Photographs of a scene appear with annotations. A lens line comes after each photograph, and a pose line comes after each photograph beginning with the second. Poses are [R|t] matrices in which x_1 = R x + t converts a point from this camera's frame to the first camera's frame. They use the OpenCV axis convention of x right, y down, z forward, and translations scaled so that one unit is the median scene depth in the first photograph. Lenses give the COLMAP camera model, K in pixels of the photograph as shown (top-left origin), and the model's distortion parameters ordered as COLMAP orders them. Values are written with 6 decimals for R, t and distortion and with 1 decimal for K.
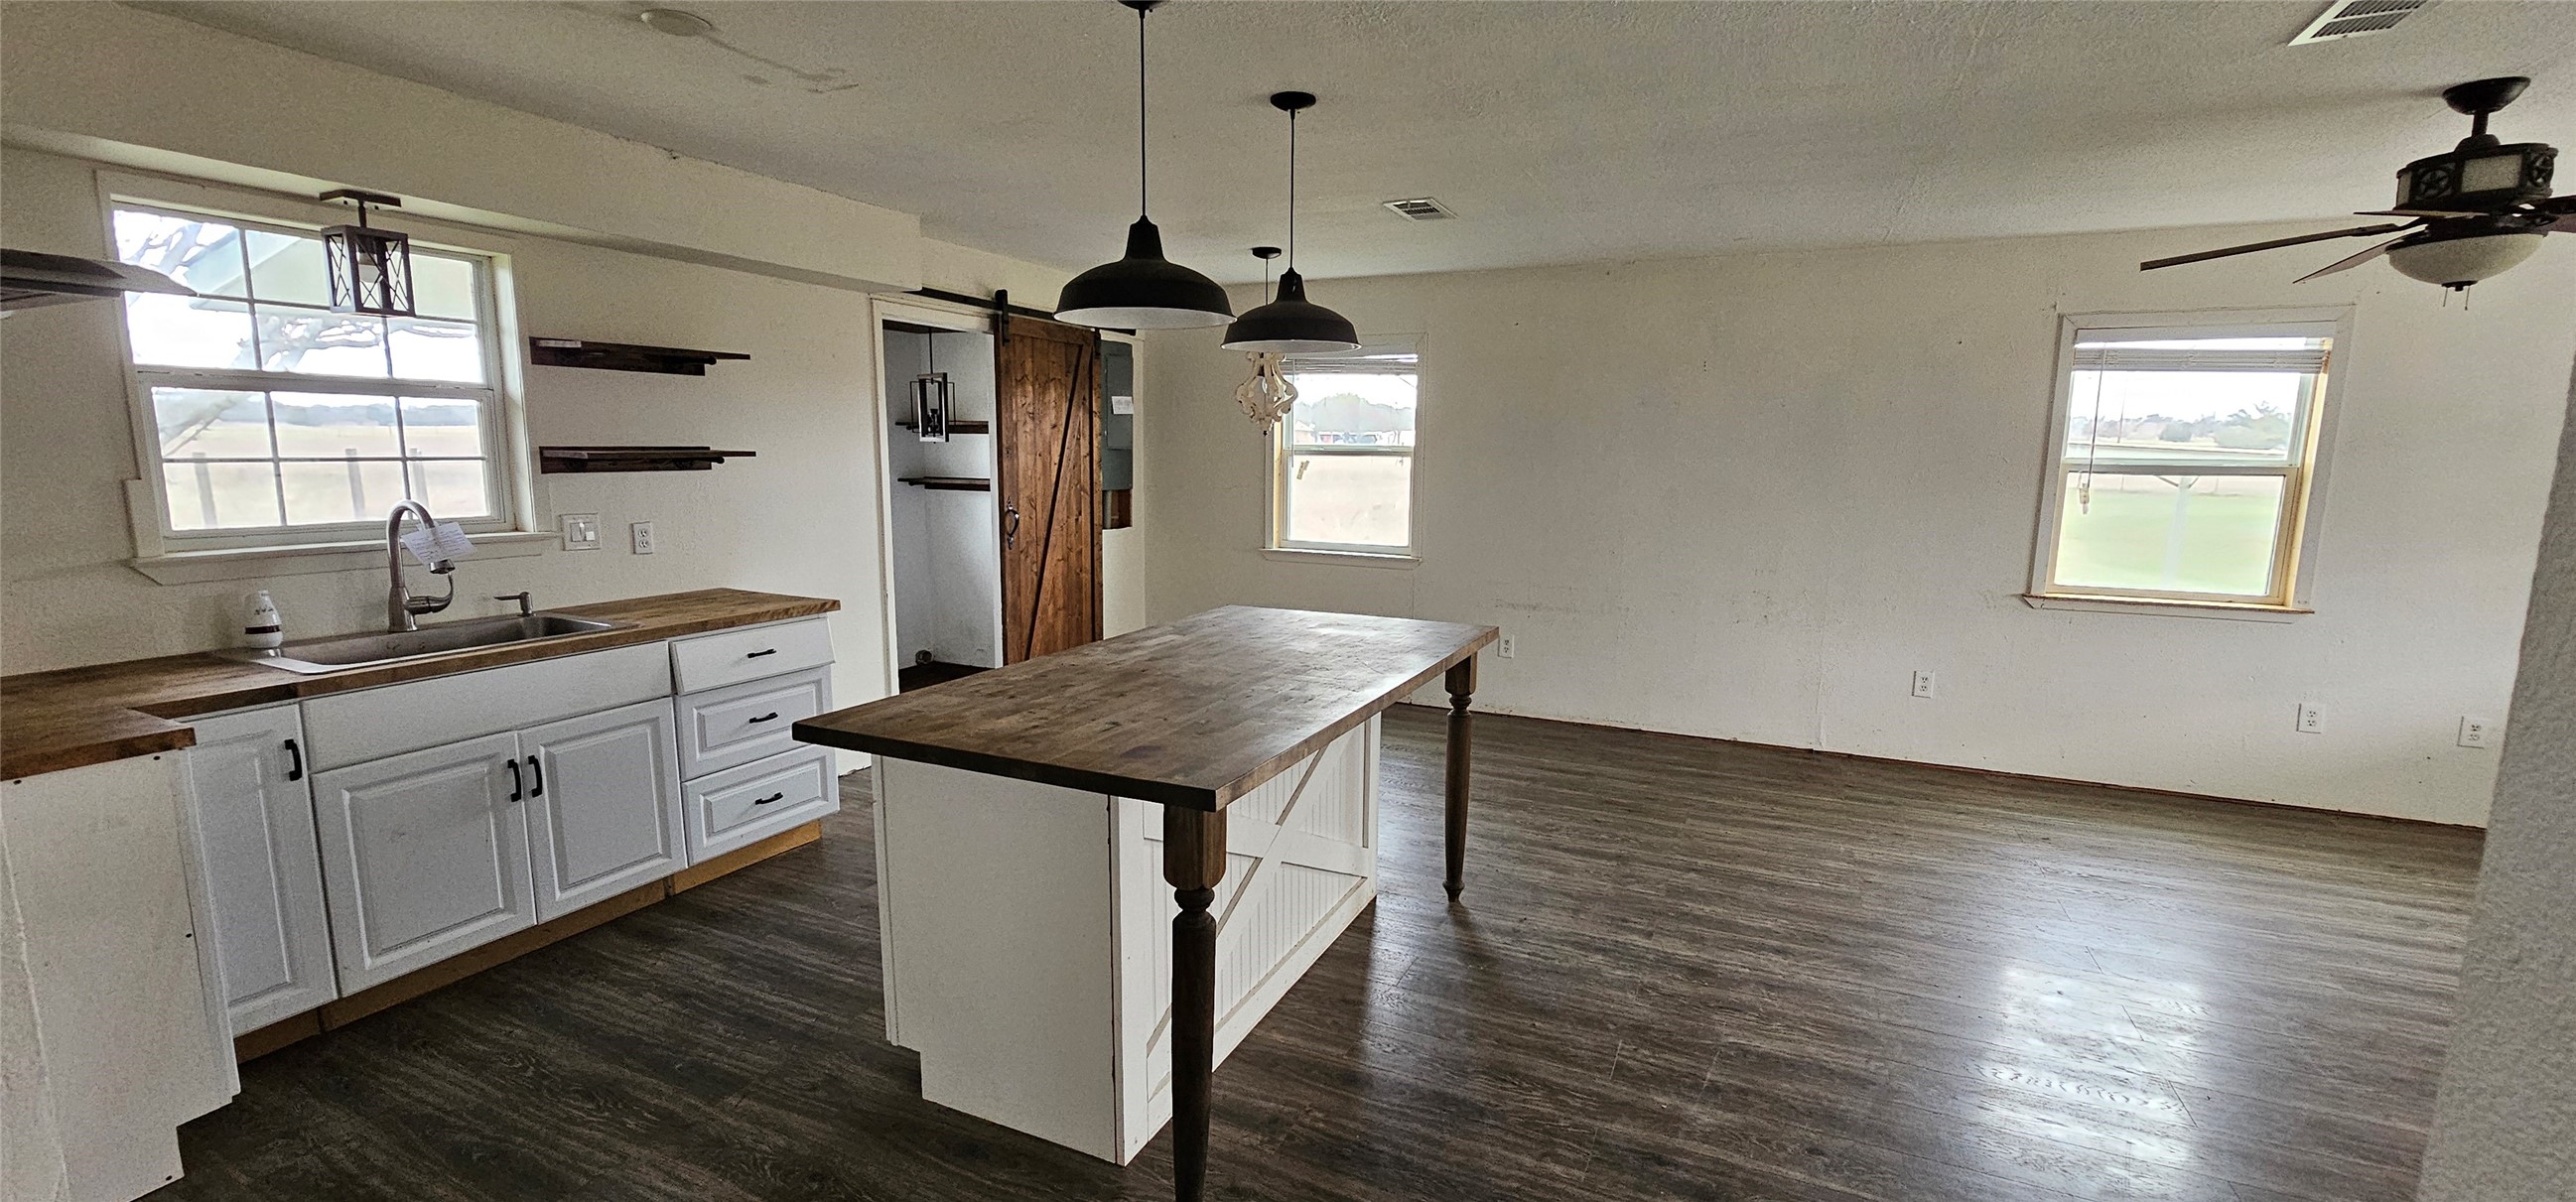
lens RADIAL K [[1052.2, 0, 1292.0], [0, 1052.2, 605.6], [0, 0, 1]] dist [-0.004852, 0.001748]
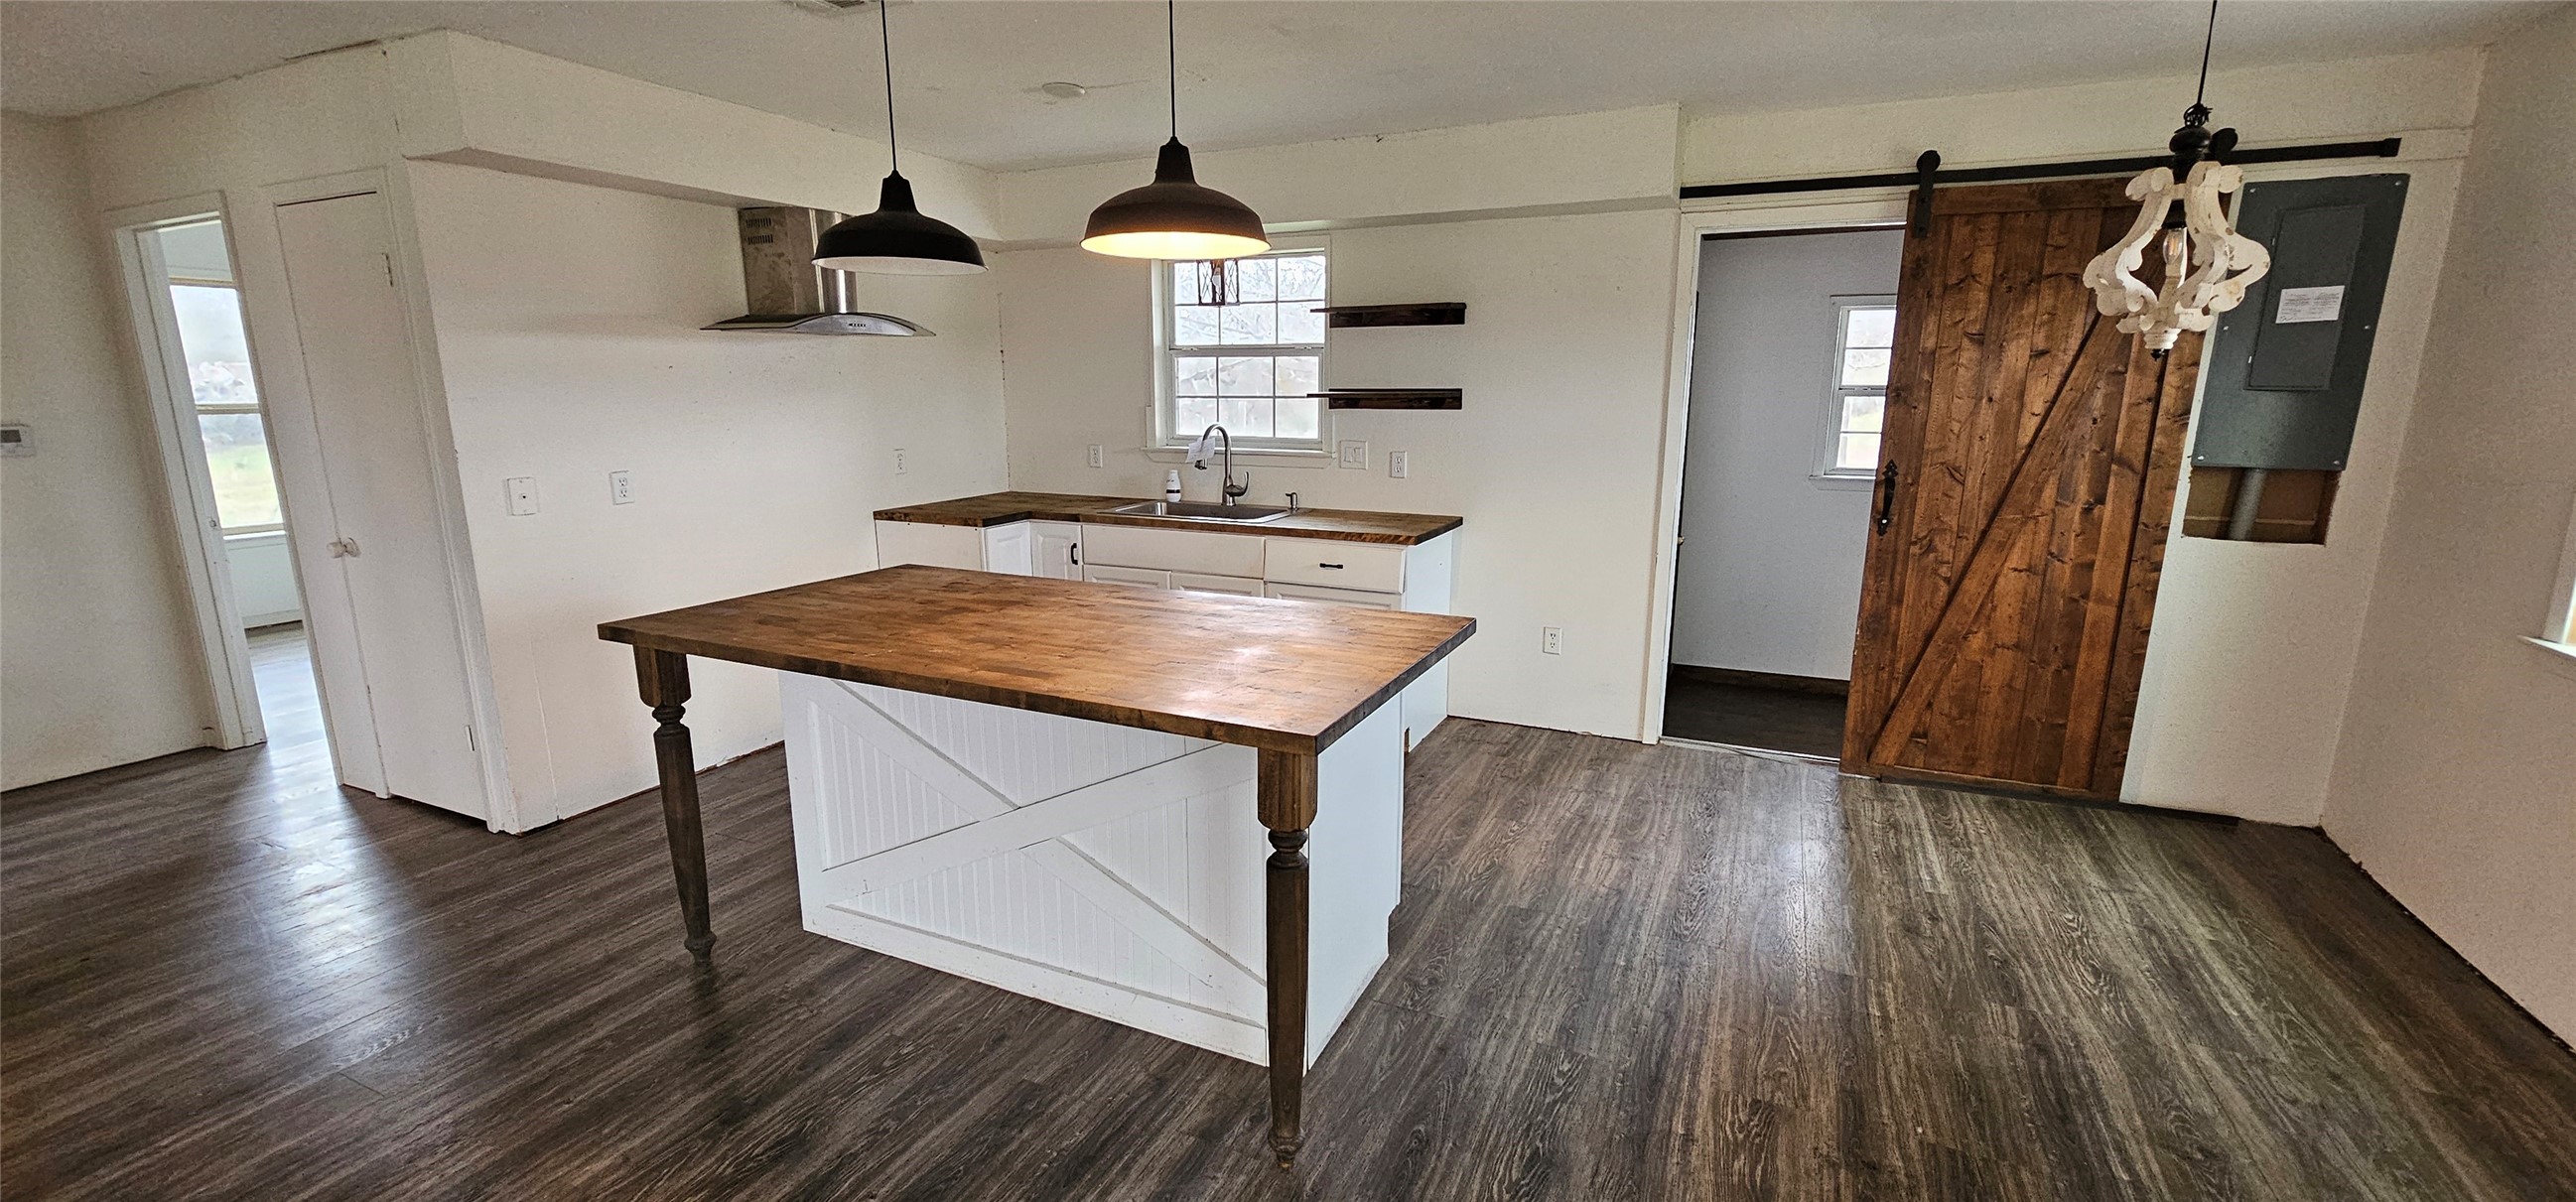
lens RADIAL K [[1052.2, 0, 1296.5], [0, 1052.2, 609.9], [0, 0, 1]] dist [-0.004852, 0.001748]
pose [[0.004212, 0.201262, -0.979528, 0.637781], [-0.148178, 0.968849, 0.198431, -0.130038], [0.988952, 0.144308, 0.033904, 0.898347]]
